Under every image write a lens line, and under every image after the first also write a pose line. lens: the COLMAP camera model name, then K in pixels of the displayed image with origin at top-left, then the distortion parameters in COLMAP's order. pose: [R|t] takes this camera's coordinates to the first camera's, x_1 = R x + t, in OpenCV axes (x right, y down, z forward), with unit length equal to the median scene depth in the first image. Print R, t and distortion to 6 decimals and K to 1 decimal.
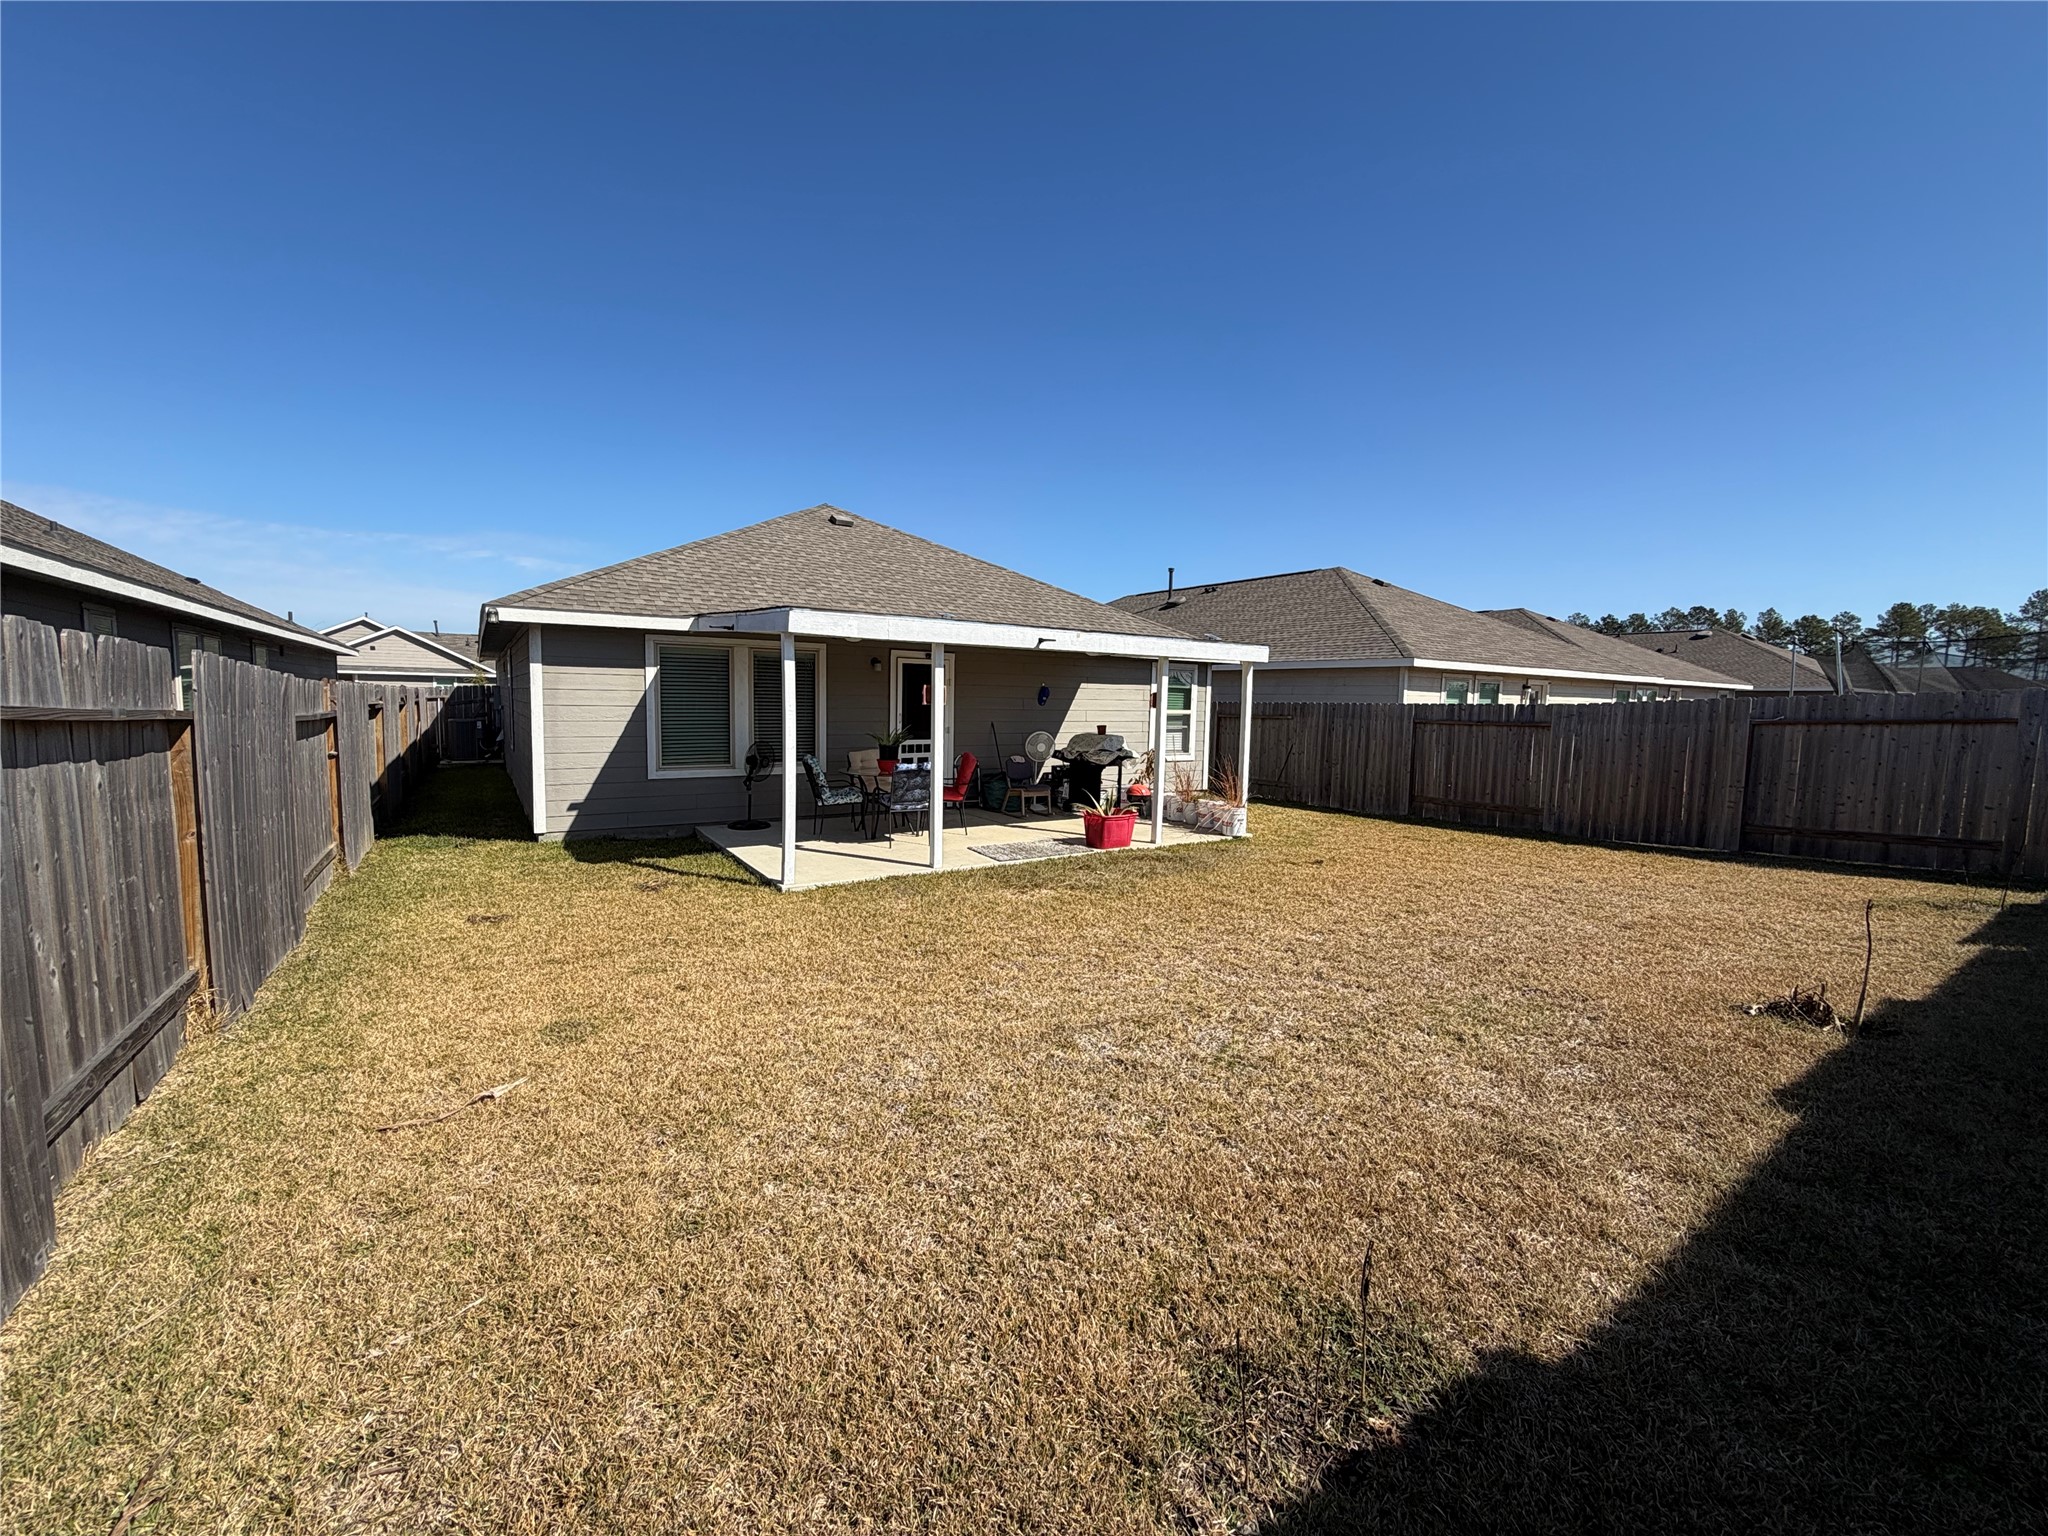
lens RADIAL K [[820.5, 0, 1028.5], [0, 820.5, 772.4], [0, 0, 1]] dist [-0.001024, -0.000056]
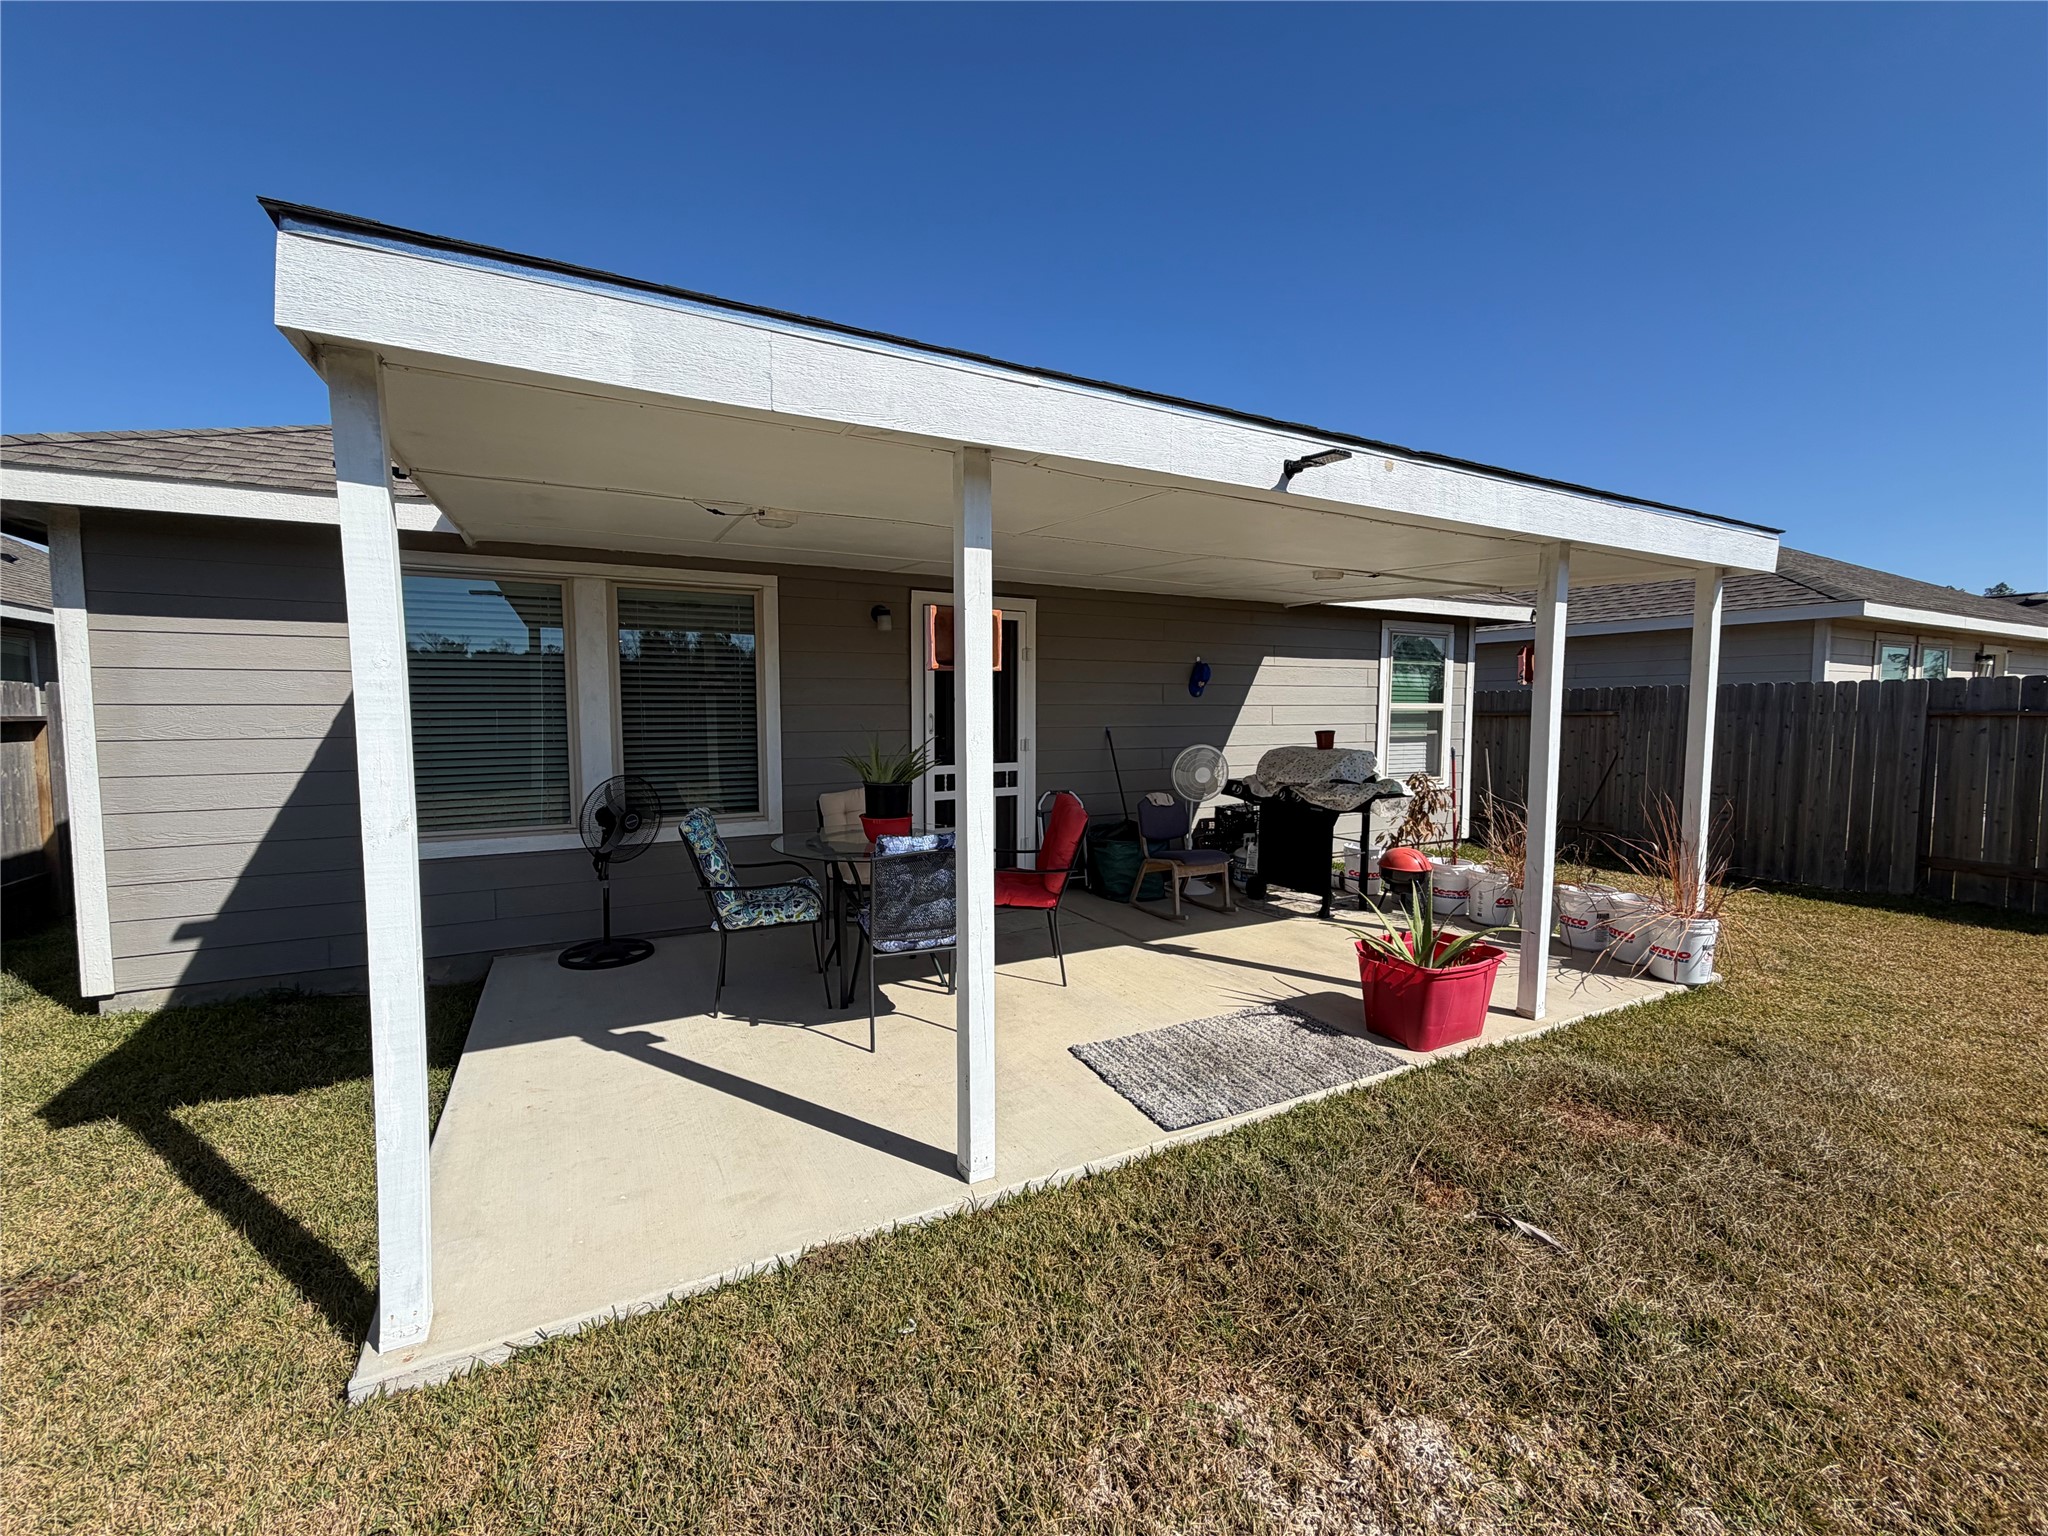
lens RADIAL K [[820.5, 0, 1028.6], [0, 820.5, 766.5], [0, 0, 1]] dist [-0.001024, -0.000056]
pose [[0.994158, -0.012959, -0.107158, -0.039242], [0.010653, 0.999700, -0.022071, -0.025828], [0.107412, 0.020800, 0.993997, 0.474225]]
